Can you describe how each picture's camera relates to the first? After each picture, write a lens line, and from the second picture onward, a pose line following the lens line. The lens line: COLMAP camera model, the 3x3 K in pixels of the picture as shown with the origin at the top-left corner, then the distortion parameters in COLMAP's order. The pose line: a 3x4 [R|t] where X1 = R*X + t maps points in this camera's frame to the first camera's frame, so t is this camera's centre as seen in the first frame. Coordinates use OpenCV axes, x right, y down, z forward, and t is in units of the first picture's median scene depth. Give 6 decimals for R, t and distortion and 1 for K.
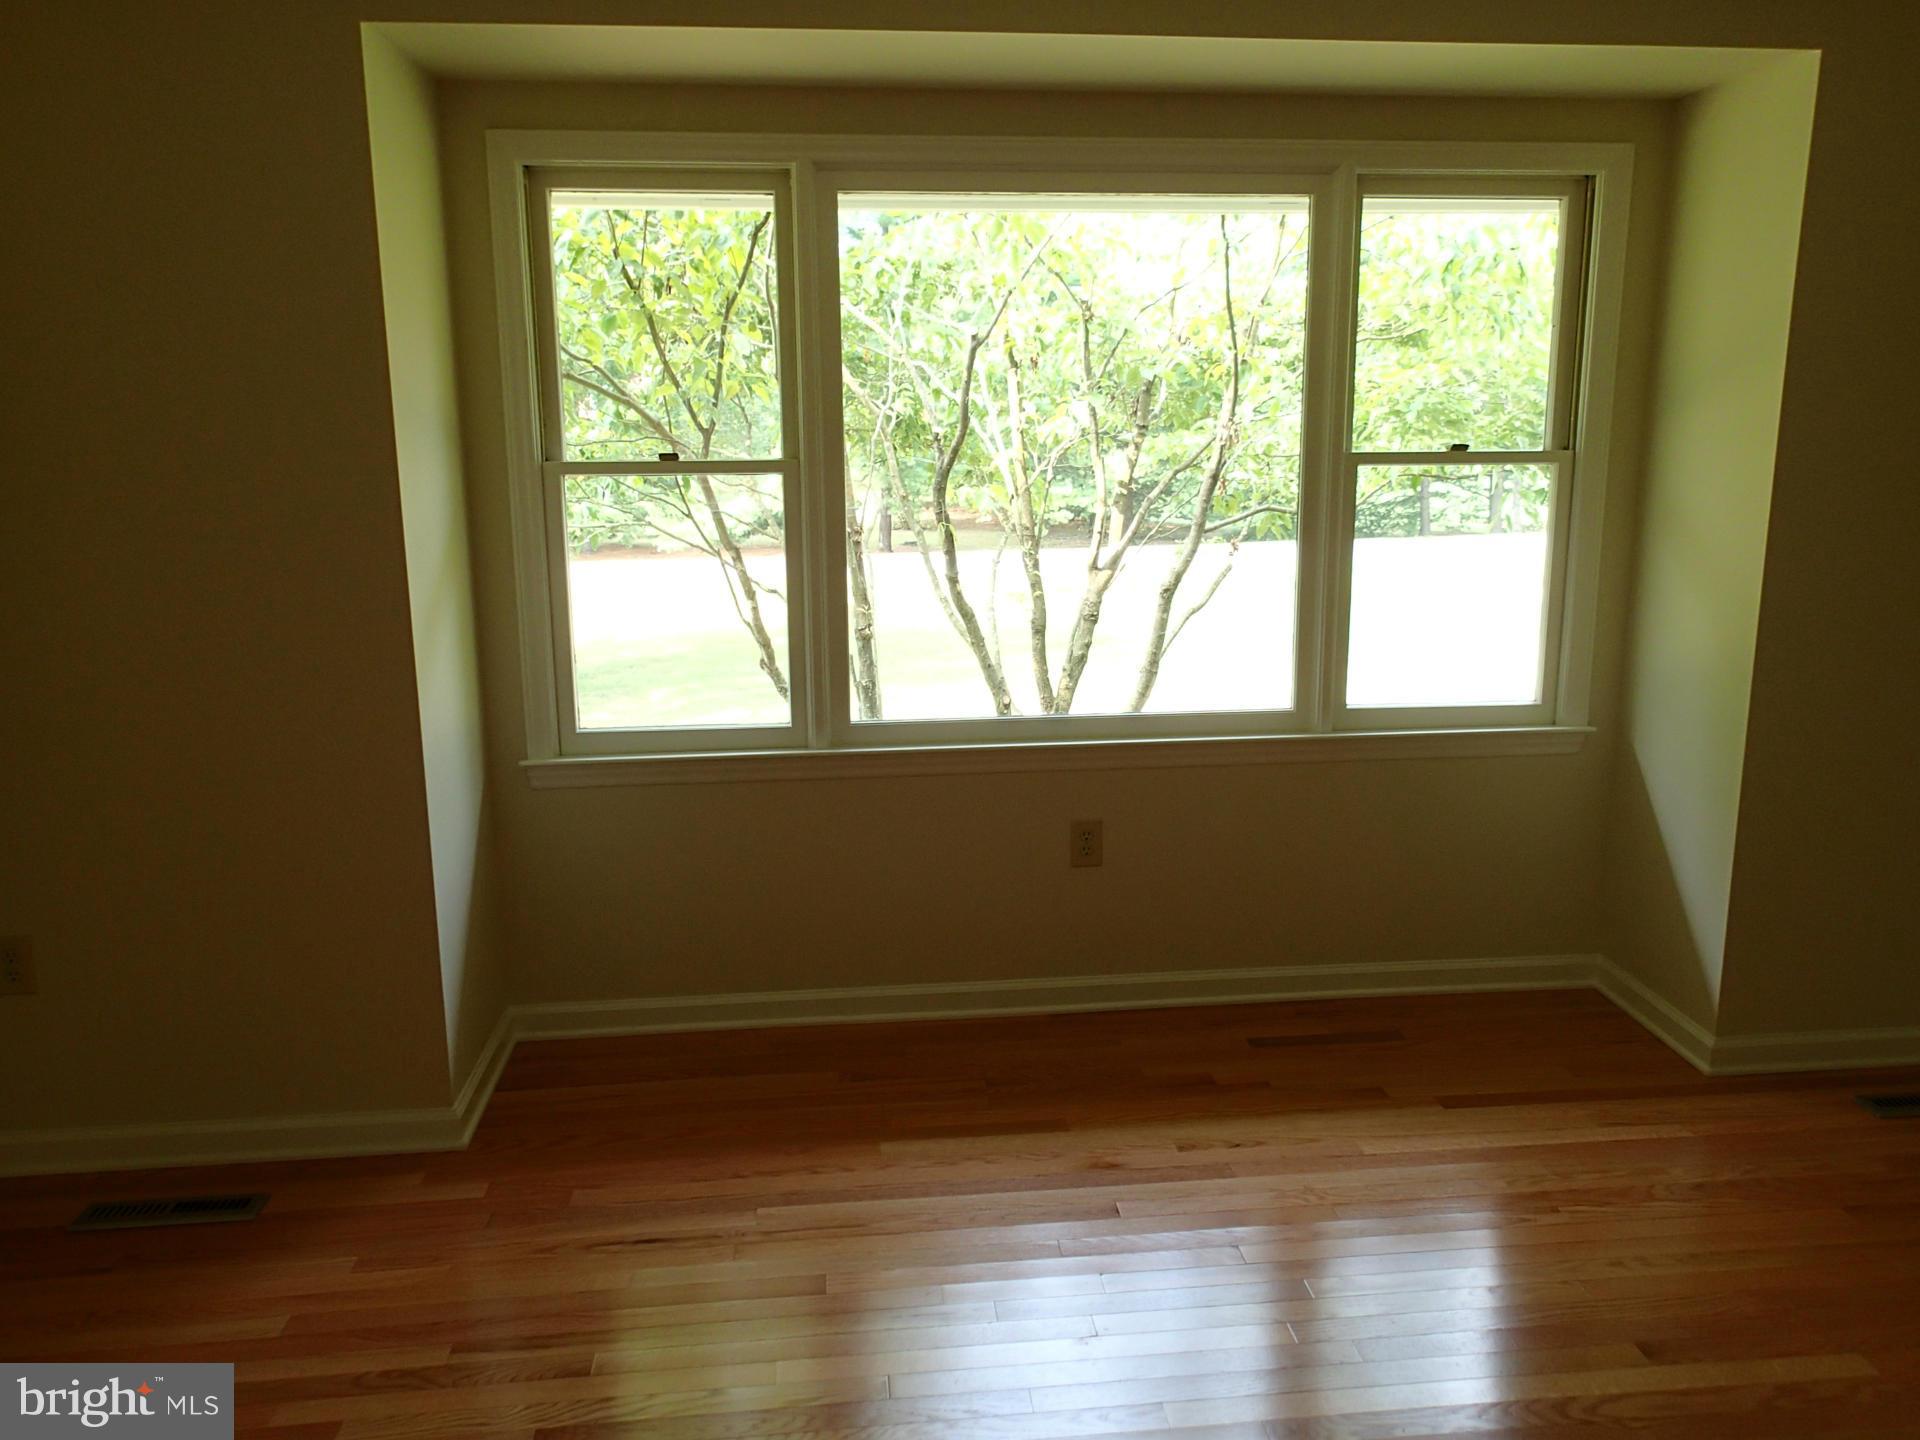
lens RADIAL K [[1445.6, 0, 986.2], [0, 1445.6, 684.8], [0, 0, 1]] dist [0.016565, 0.000922]
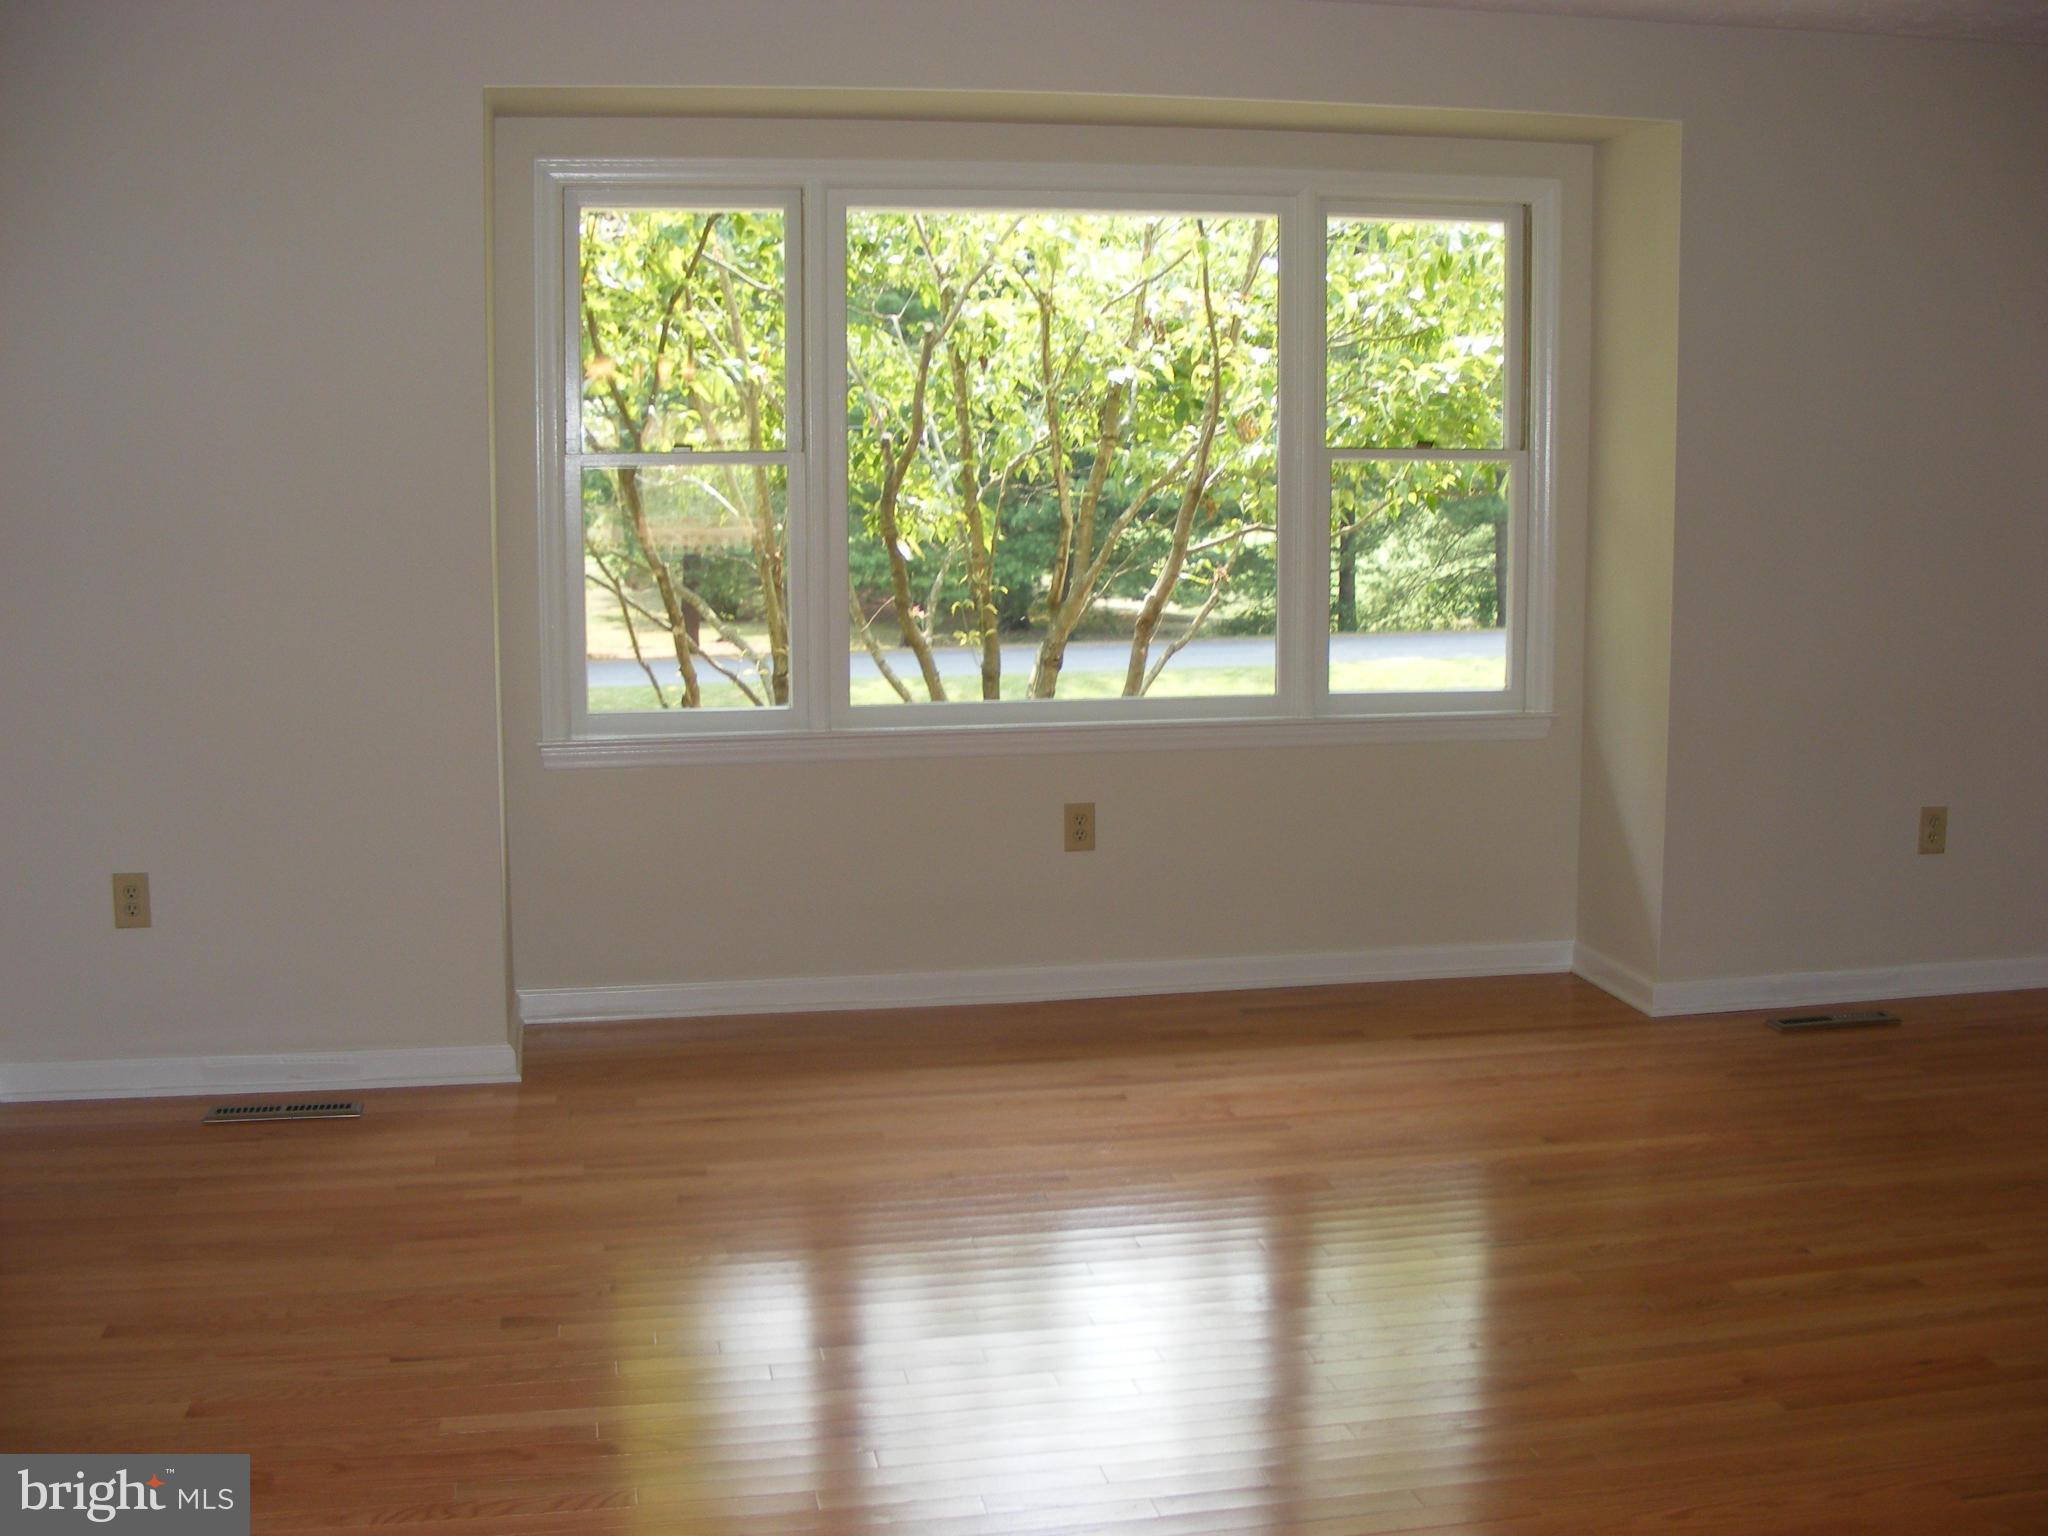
lens RADIAL K [[2484.2, 0, 1026.7], [0, 2484.2, 703.1], [0, 0, 1]] dist [-0.239406, 0.243779]
pose [[0.996071, -0.005260, 0.088401, -0.121474], [0.012684, 0.996416, -0.083633, 0.169619], [-0.087644, 0.084426, 0.992568, -0.737307]]
